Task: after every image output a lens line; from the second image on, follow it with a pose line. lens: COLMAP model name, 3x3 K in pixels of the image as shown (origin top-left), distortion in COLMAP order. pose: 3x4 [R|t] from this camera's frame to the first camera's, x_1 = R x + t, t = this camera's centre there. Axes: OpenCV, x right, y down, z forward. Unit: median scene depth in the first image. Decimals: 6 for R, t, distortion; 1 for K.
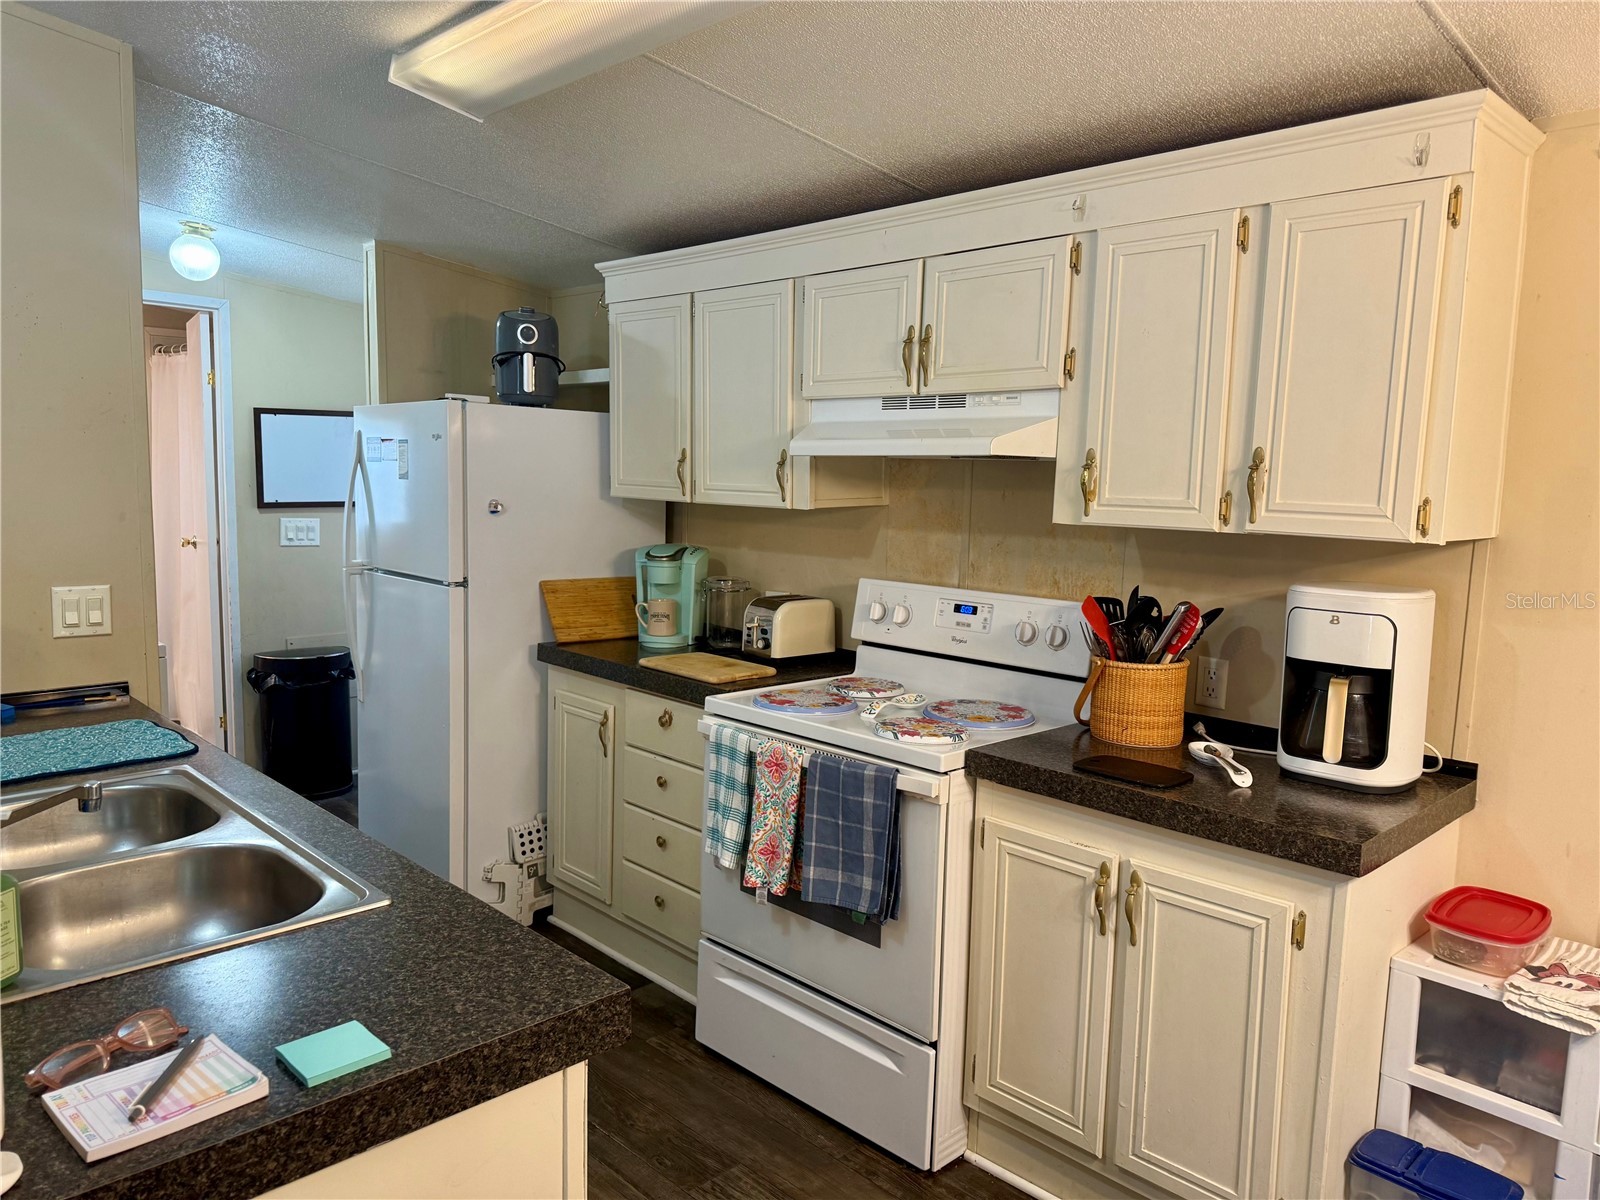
lens RADIAL K [[1118.5, 0, 797.5], [0, 1118.5, 595.7], [0, 0, 1]] dist [0.023717, -0.024815]
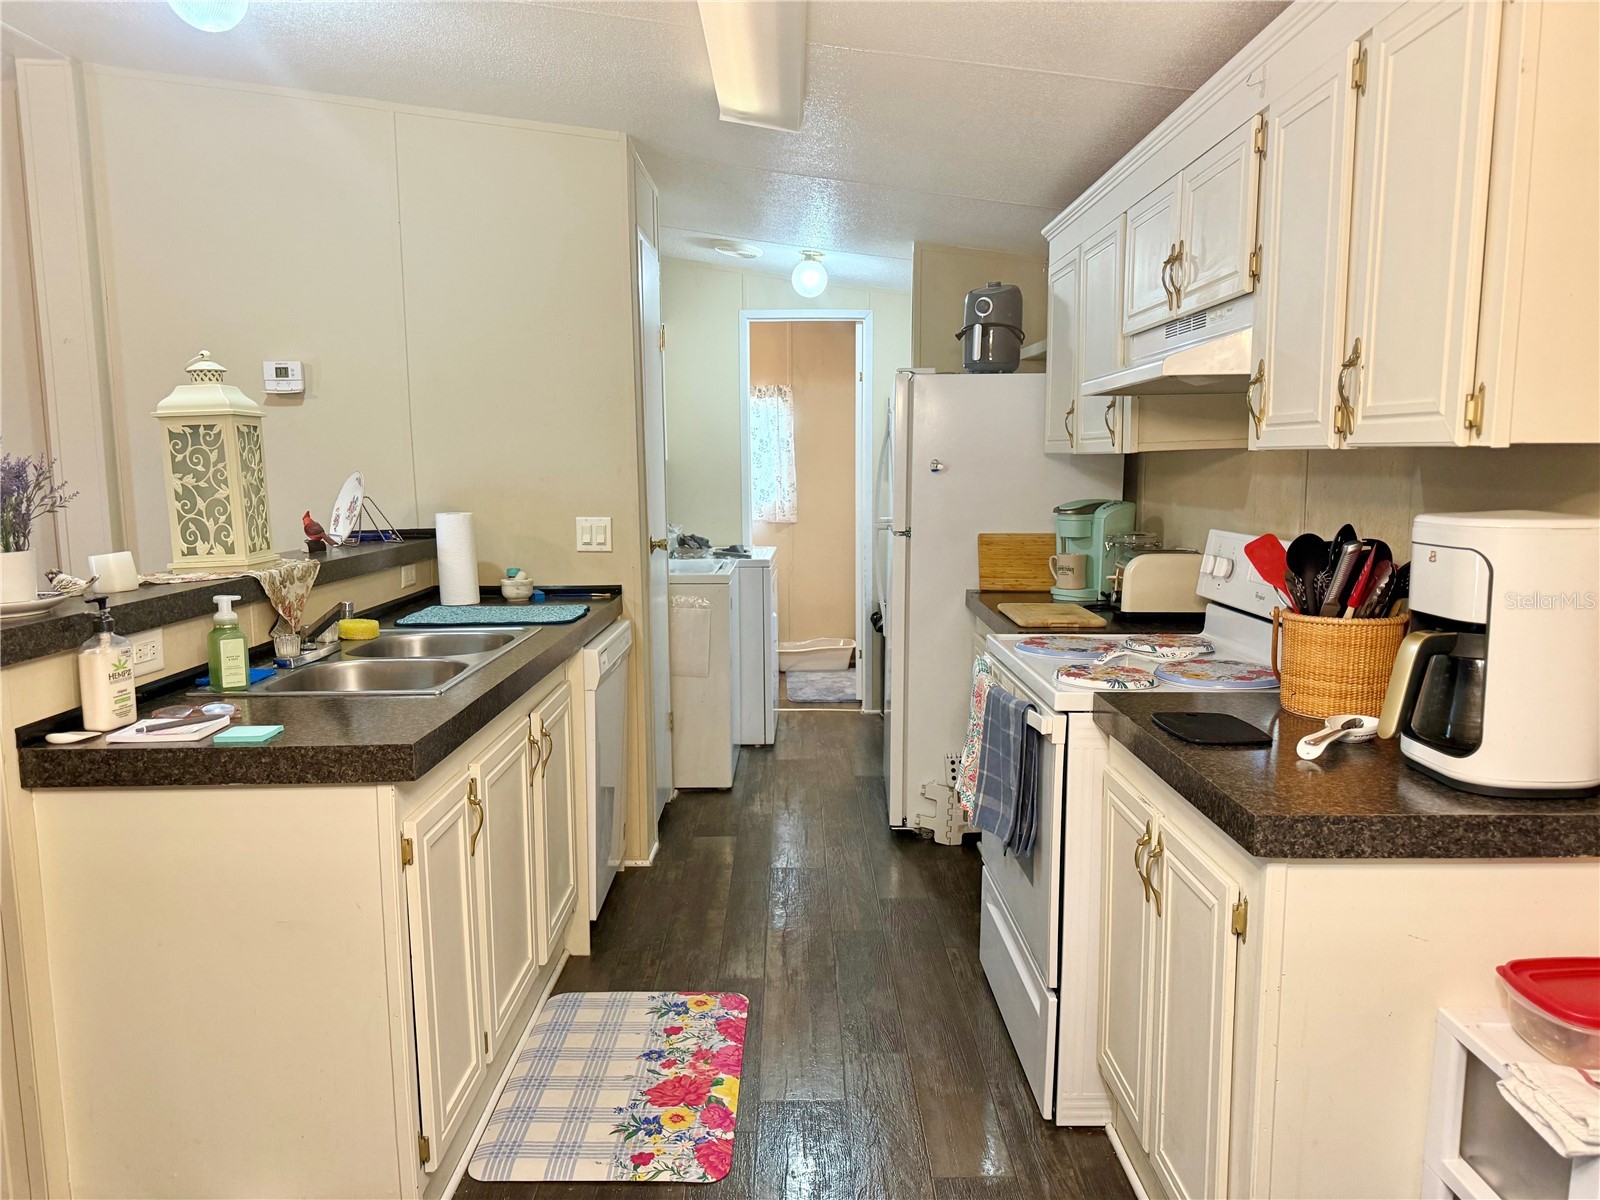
lens RADIAL K [[1105.7, 0, 800.0], [0, 1105.7, 600.0], [0, 0, 1]] dist [0.103430, -0.177626]
pose [[0.726319, 0.059748, -0.684756, 0.557407], [-0.054784, 0.998078, 0.028977, 0.042581], [0.685171, 0.016467, 0.728196, 0.130114]]
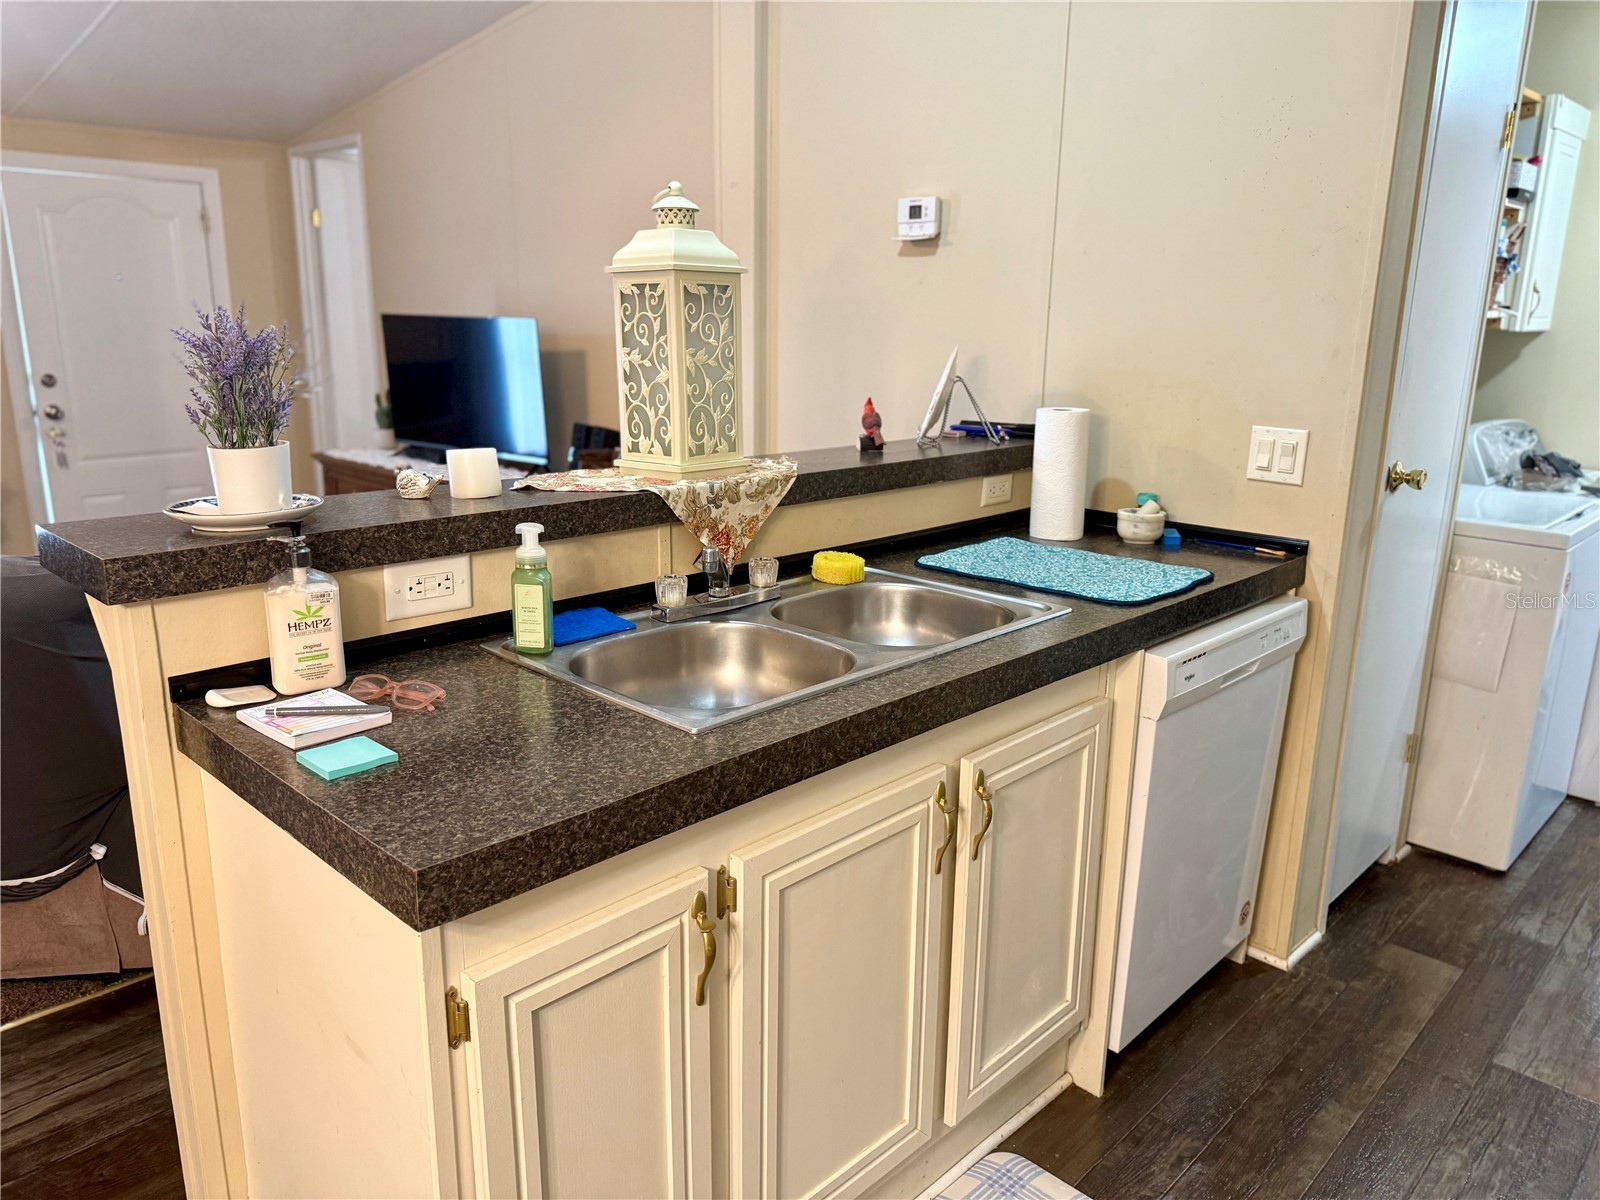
lens RADIAL K [[1123.8, 0, 795.8], [0, 1123.8, 608.5], [0, 0, 1]] dist [0.104092, -0.138068]
pose [[0.040489, 0.235941, -0.970924, 0.291509], [-0.125797, 0.965192, 0.229302, -0.029908], [0.991229, 0.112855, 0.068760, 0.555569]]
